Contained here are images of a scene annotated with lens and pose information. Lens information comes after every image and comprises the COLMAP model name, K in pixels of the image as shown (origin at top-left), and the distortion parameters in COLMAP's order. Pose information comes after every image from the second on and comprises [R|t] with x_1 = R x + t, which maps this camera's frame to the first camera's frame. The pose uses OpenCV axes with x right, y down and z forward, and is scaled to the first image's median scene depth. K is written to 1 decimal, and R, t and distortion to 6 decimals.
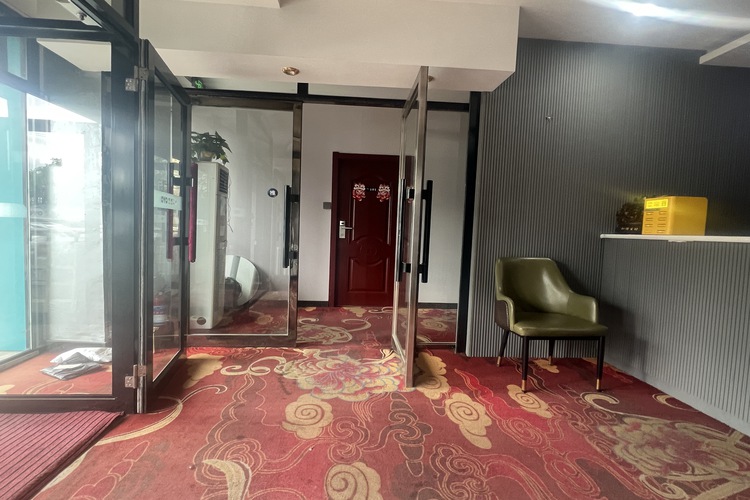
lens RADIAL K [[386.2, 0, 373.7], [0, 386.2, 252.5], [0, 0, 1]] dist [0.002299, -0.000433]
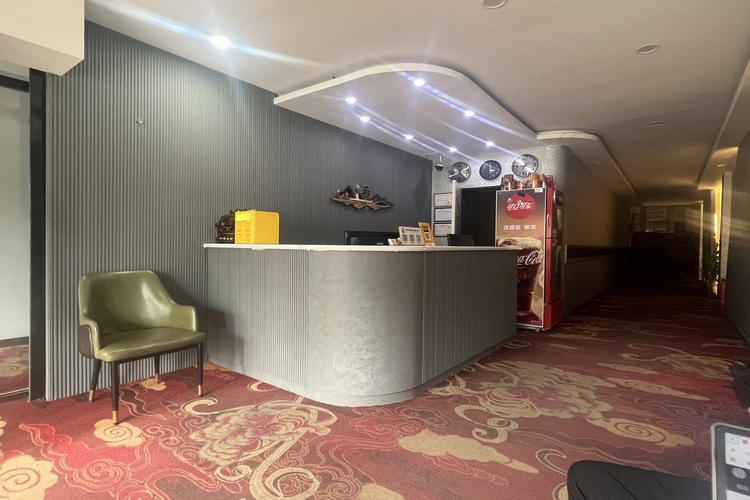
lens RADIAL K [[386.2, 0, 373.0], [0, 386.2, 251.6], [0, 0, 1]] dist [0.002299, -0.000433]
pose [[0.673904, -0.037007, 0.737891, 0.144558], [0.051623, 0.998662, 0.002938, -0.006635], [-0.737013, 0.036112, 0.674913, -0.047292]]
